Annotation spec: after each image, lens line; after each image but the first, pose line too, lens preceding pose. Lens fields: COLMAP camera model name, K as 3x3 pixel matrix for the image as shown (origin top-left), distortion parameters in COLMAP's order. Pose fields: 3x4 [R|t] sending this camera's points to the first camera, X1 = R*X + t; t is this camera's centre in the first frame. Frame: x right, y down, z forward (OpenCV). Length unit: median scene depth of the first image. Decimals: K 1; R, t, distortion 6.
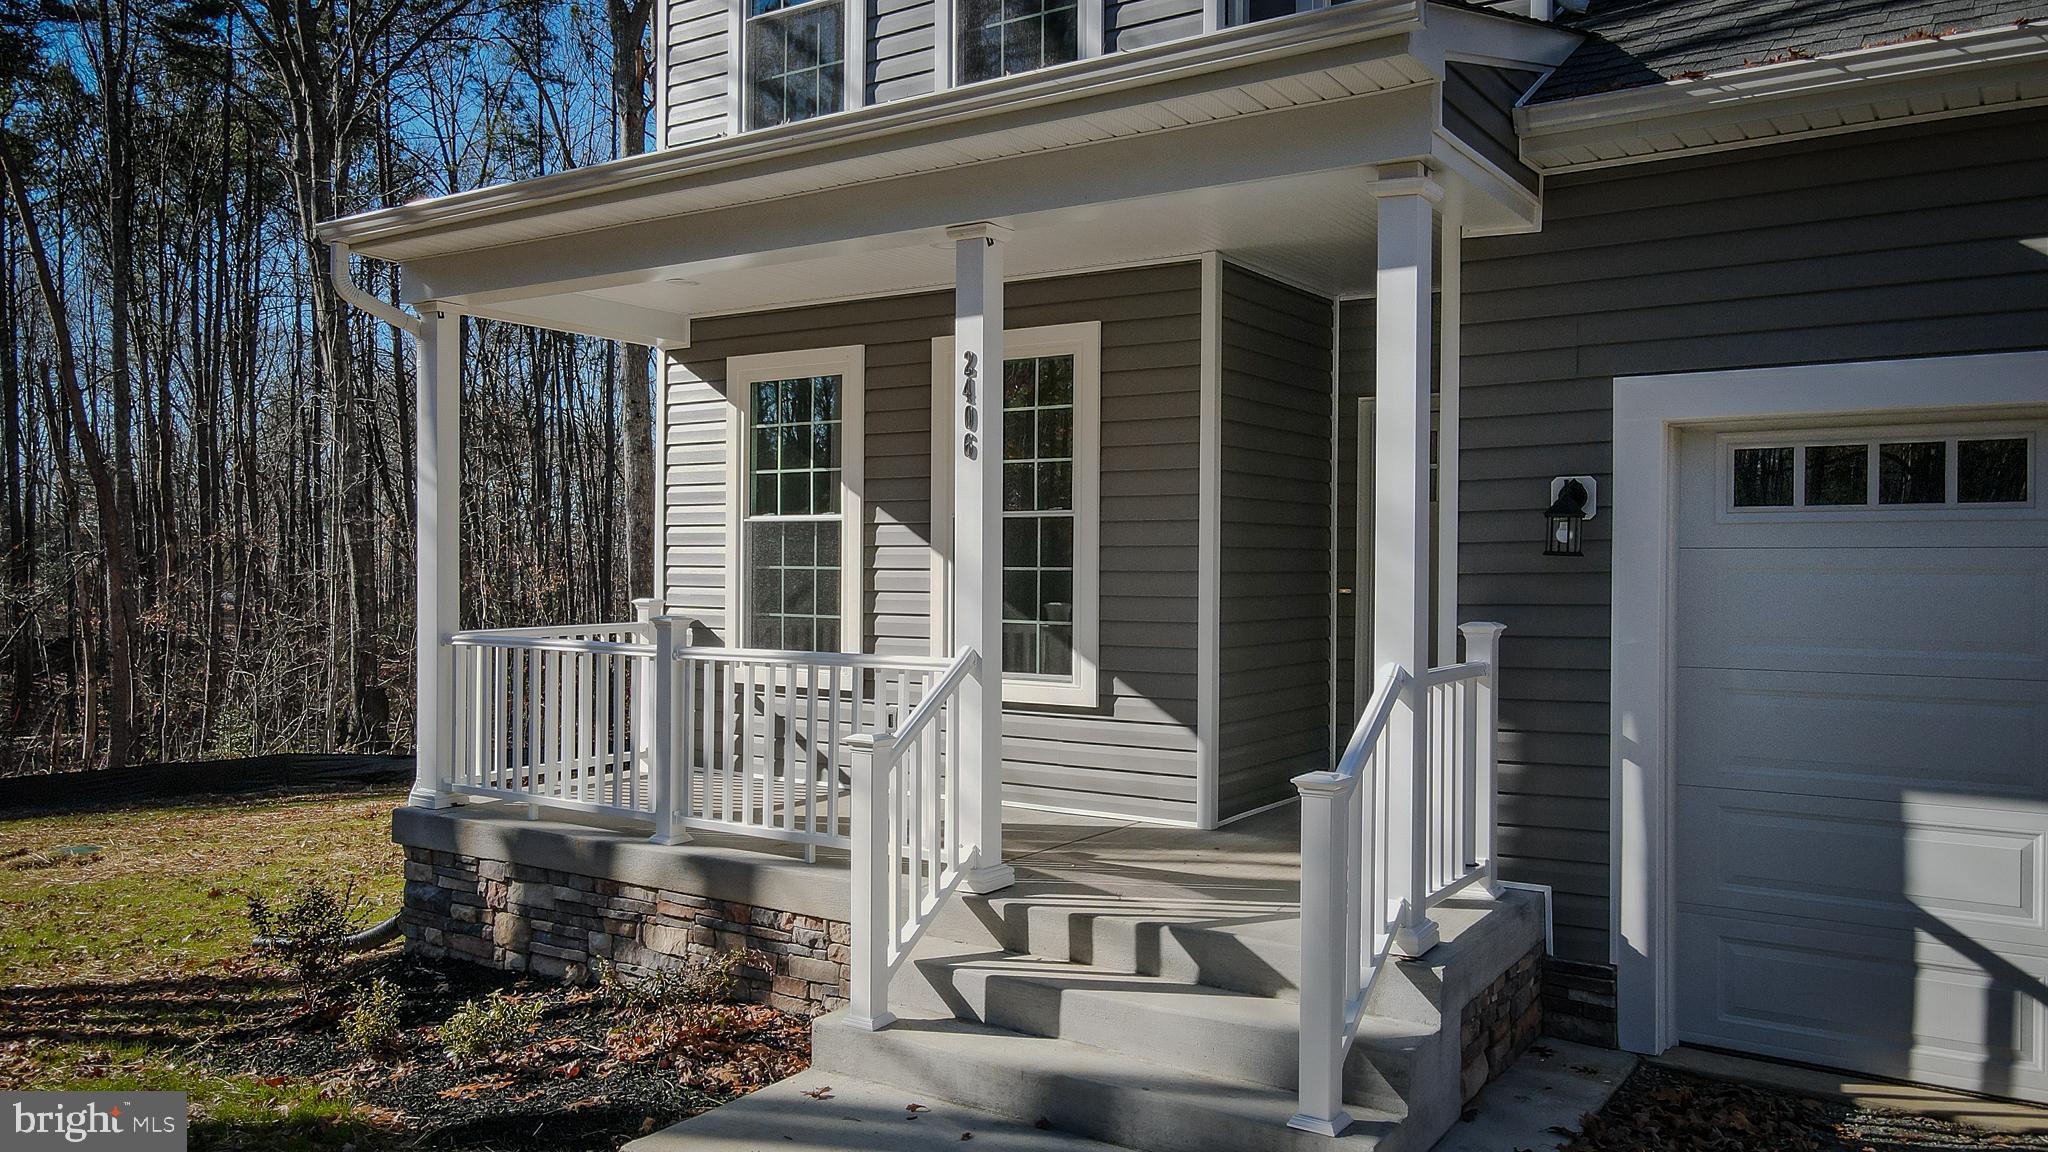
lens RADIAL K [[1506.6, 0, 1024.0], [0, 1506.6, 576.0], [0, 0, 1]] dist [-0.009239, 0.060036]
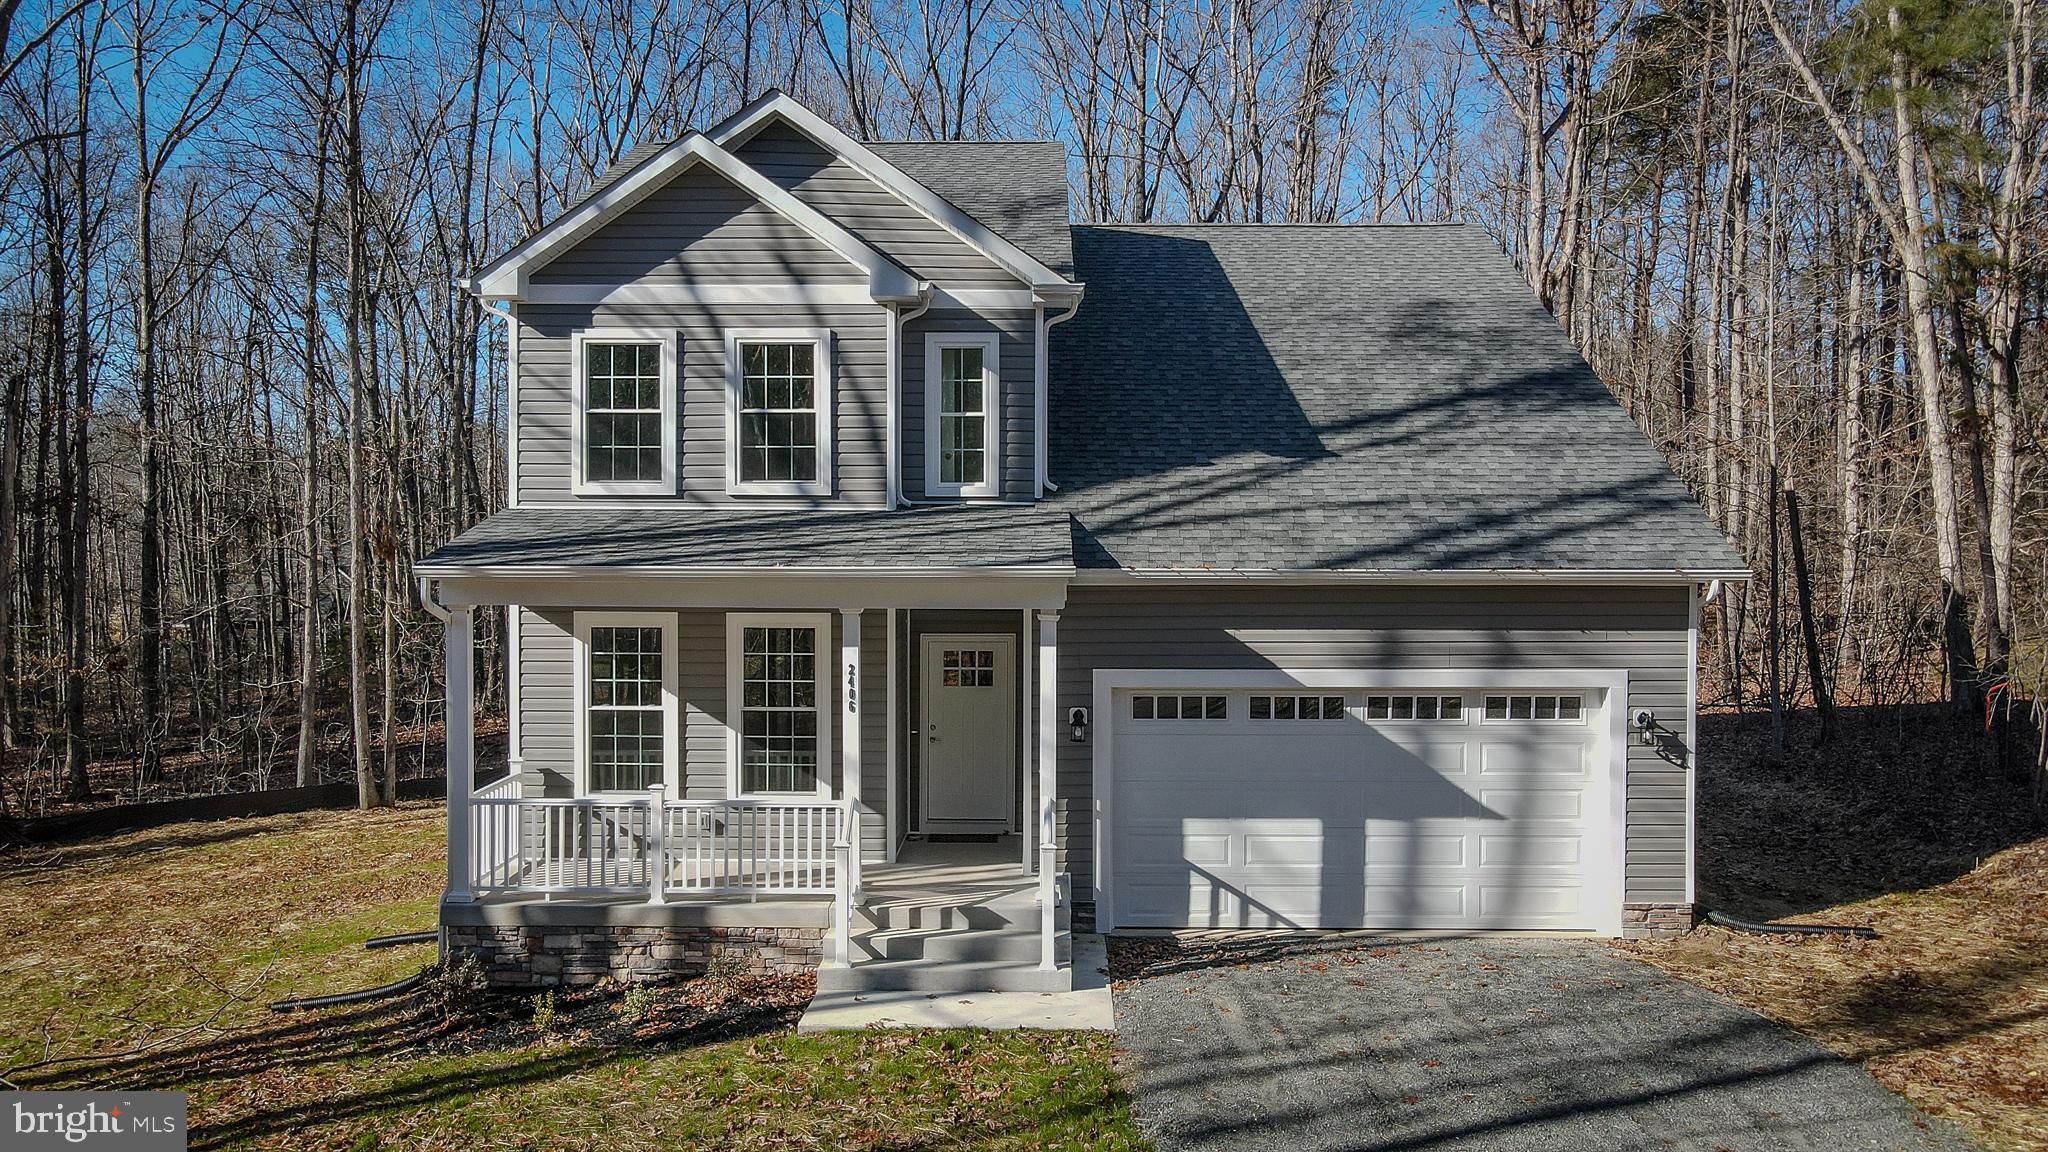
lens RADIAL K [[1506.6, 0, 1024.0], [0, 1506.6, 576.0], [0, 0, 1]] dist [-0.009239, 0.060036]
pose [[0.839968, -0.010560, 0.542534, -1.032332], [0.003622, 0.999897, 0.013855, -0.310236], [-0.542624, -0.009673, 0.839920, -1.015740]]
